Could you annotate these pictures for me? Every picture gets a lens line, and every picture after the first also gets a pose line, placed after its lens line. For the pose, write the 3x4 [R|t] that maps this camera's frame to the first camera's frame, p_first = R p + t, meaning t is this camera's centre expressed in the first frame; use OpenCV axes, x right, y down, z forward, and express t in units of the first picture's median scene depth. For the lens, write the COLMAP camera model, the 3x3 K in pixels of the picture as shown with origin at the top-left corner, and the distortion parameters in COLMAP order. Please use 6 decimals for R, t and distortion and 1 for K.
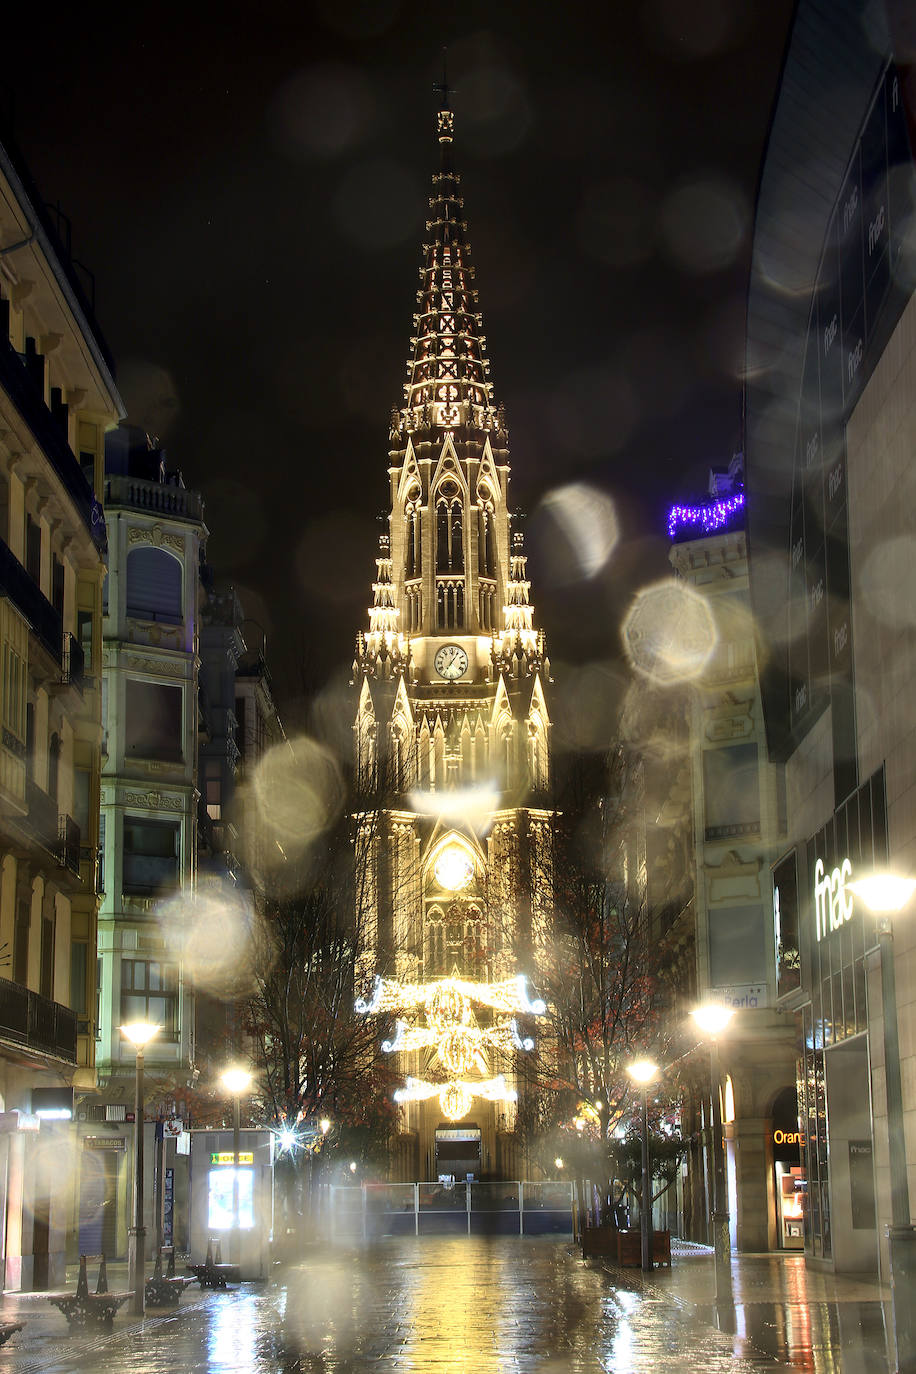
lens RADIAL K [[2713.3, 0, 458.0], [0, 2713.3, 687.0], [0, 0, 1]] dist [0.187655, 0.068875]
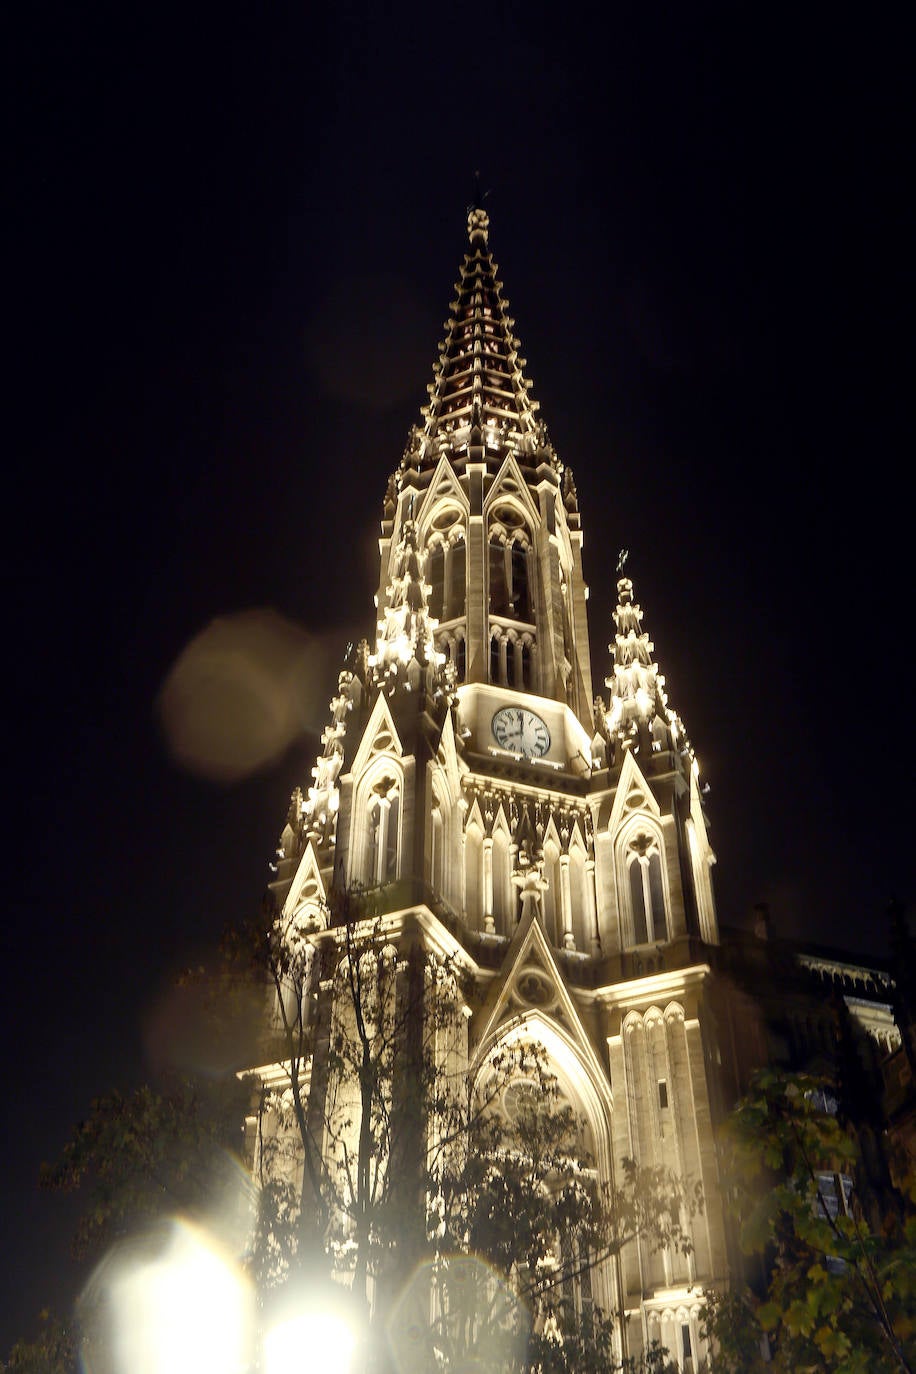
lens RADIAL K [[1483.3, 0, 458.0], [0, 1483.3, 687.0], [0, 0, 1]] dist [0.048530, 0.004967]
pose [[0.945274, 0.229254, 0.232162, -0.084872], [-0.075587, 0.846059, -0.527703, 0.139465], [-0.317401, 0.481275, 0.817087, 0.773257]]
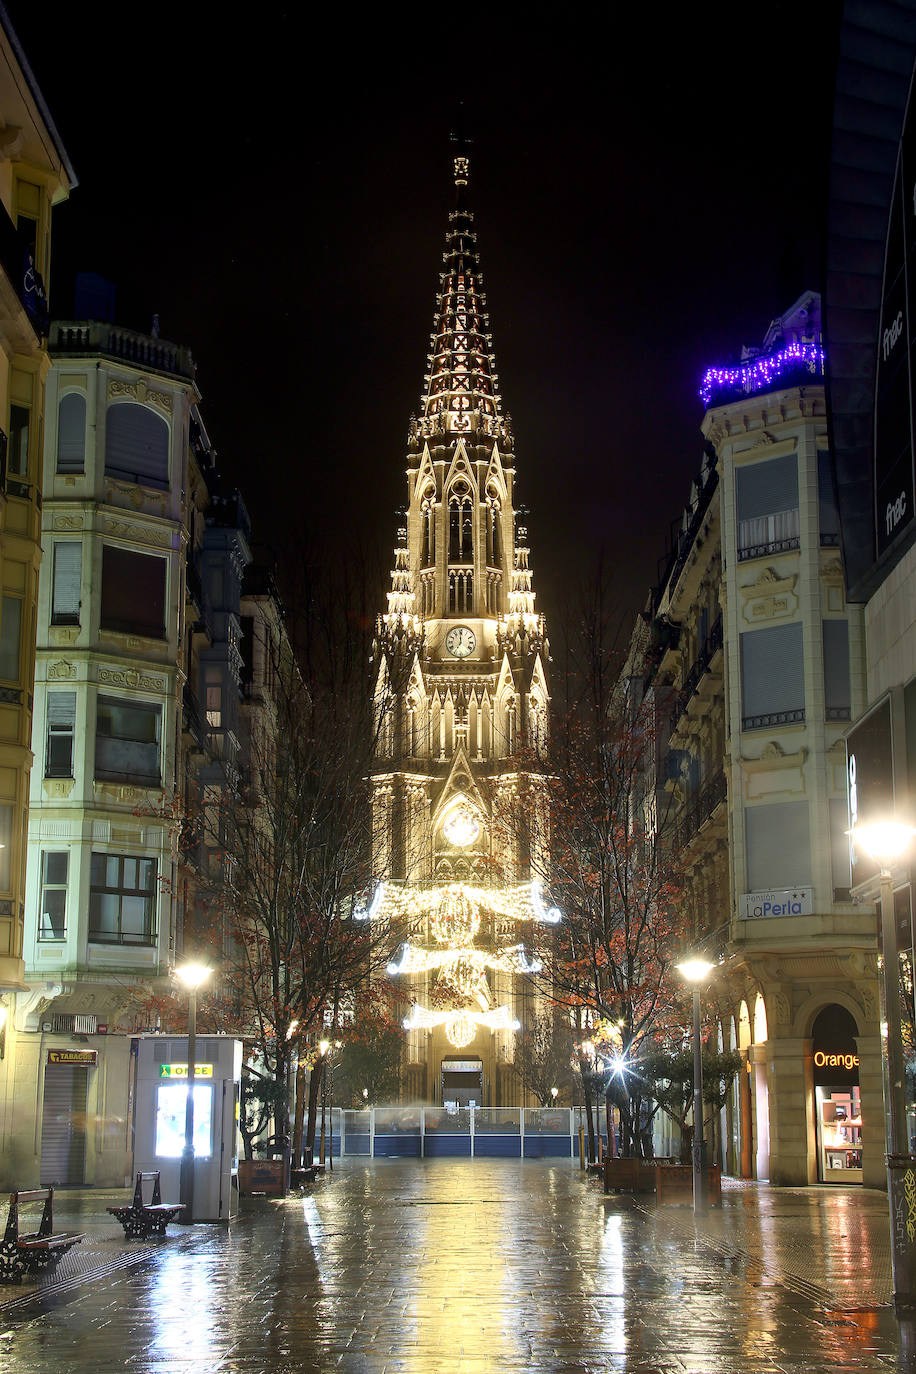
lens RADIAL K [[2190.9, 0, 458.0], [0, 2190.9, 687.0], [0, 0, 1]] dist [0.076148, 0.020500]
pose [[0.999930, 0.011343, -0.003368, -0.000433], [-0.011377, 0.999883, -0.010181, 0.018795], [0.003252, 0.010218, 0.999943, 0.101338]]
